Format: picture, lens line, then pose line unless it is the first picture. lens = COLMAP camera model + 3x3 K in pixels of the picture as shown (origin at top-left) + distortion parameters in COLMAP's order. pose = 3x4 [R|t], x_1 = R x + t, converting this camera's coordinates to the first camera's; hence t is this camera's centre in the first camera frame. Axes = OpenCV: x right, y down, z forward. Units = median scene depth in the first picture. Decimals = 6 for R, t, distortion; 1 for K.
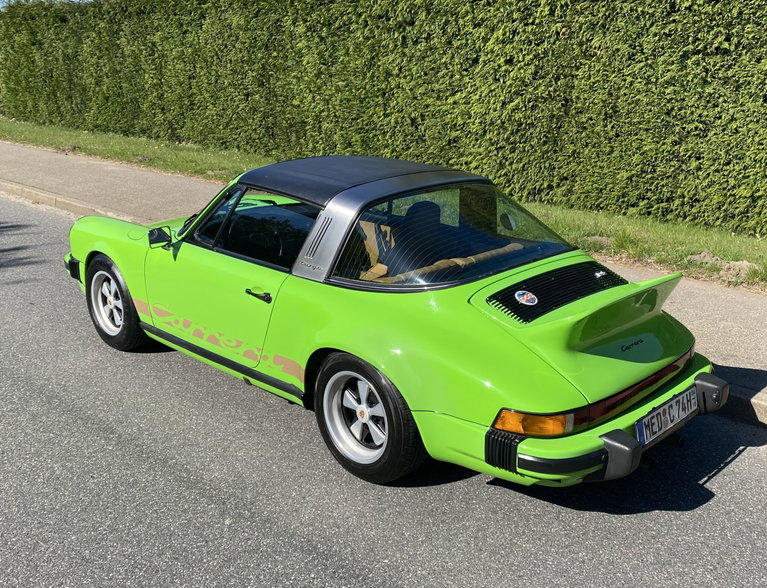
lens RADIAL K [[823.6, 0, 396.9], [0, 823.6, 308.0], [0, 0, 1]] dist [0.028577, 0.000000]
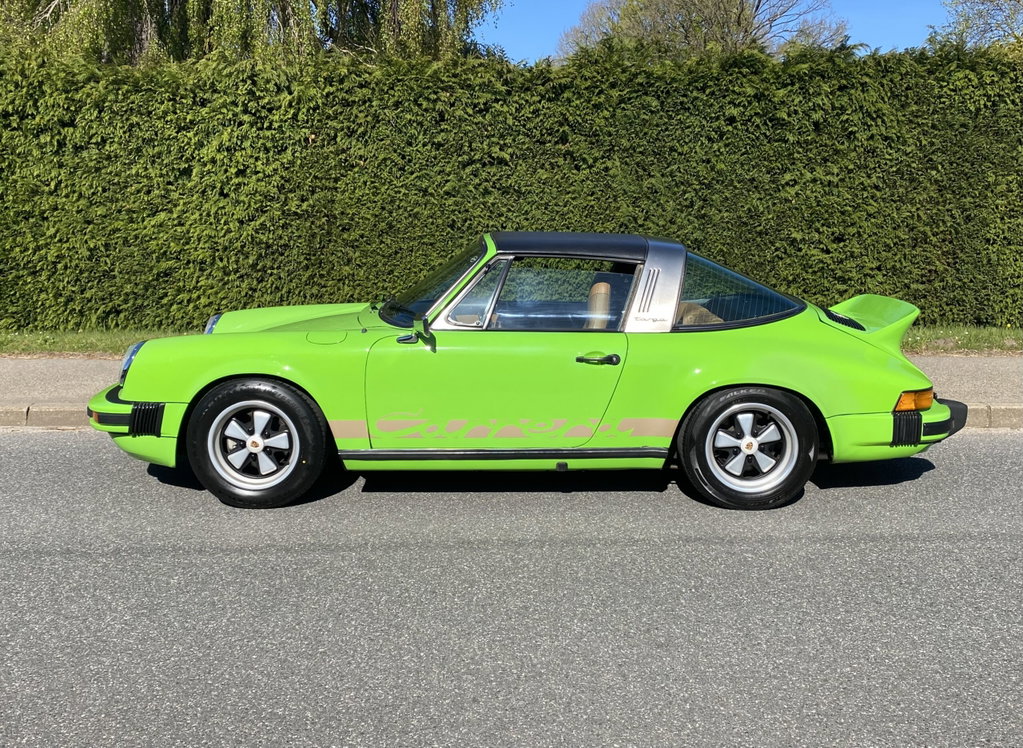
lens RADIAL K [[1141.0, 0, 499.2], [0, 1141.0, 423.5], [0, 0, 1]] dist [0.014595, 0.000000]
pose [[0.727144, -0.134740, 0.673132, -0.423413], [0.205285, 0.978359, -0.025920, 0.023402], [-0.655072, 0.157032, 0.739068, 0.032180]]
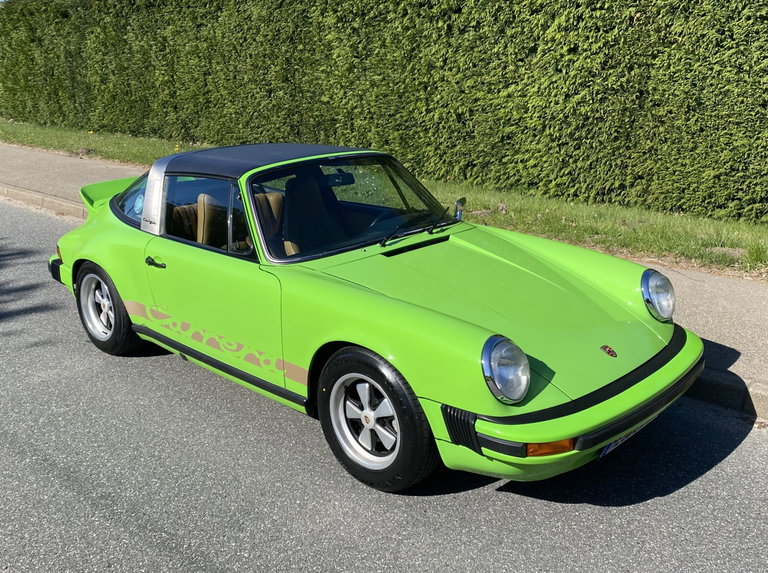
lens RADIAL K [[822.9, 0, 385.5], [0, 822.9, 295.2], [0, 0, 1]] dist [0.020960, 0.000000]
pose [[0.999830, -0.015940, 0.009303, -0.075876], [0.016006, 0.999847, -0.007091, -0.021709], [-0.009189, 0.007239, 0.999932, 0.080770]]
